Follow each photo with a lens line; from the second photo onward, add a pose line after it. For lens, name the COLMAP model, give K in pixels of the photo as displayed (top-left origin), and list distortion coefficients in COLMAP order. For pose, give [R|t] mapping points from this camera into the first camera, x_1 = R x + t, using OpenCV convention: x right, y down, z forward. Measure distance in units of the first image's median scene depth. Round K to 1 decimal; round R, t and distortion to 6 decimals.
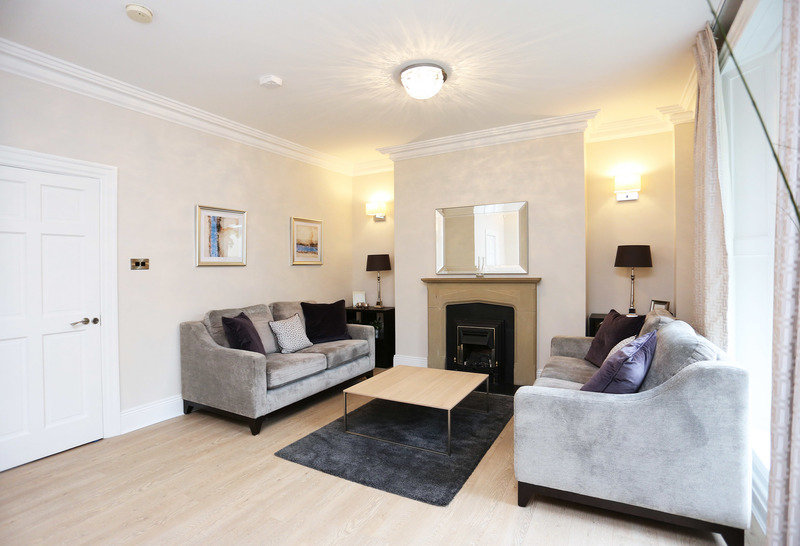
lens RADIAL K [[402.3, 0, 404.6], [0, 402.3, 257.6], [0, 0, 1]] dist [-0.038114, 0.001722]
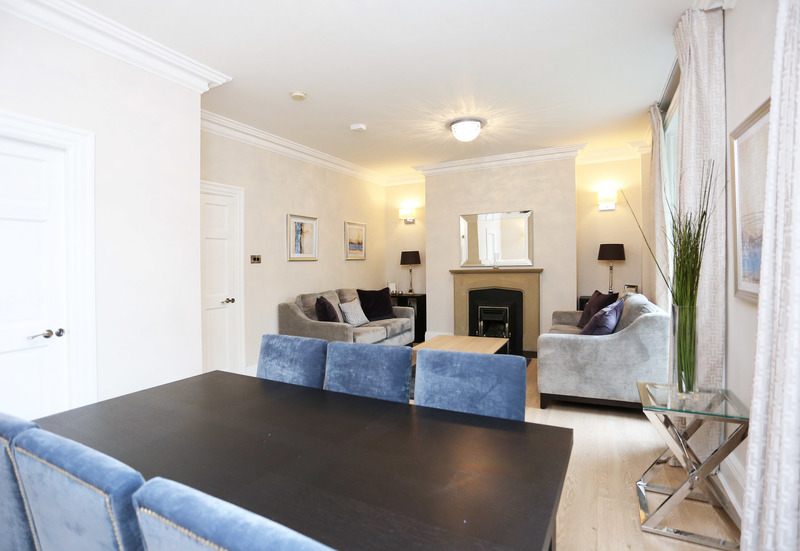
lens RADIAL K [[401.6, 0, 414.2], [0, 401.6, 254.8], [0, 0, 1]] dist [-0.062461, 0.025768]
pose [[0.998561, -0.003952, 0.053489, -0.160558], [0.003716, 0.999983, 0.004509, -0.002287], [-0.053506, -0.004304, 0.998558, -0.300194]]
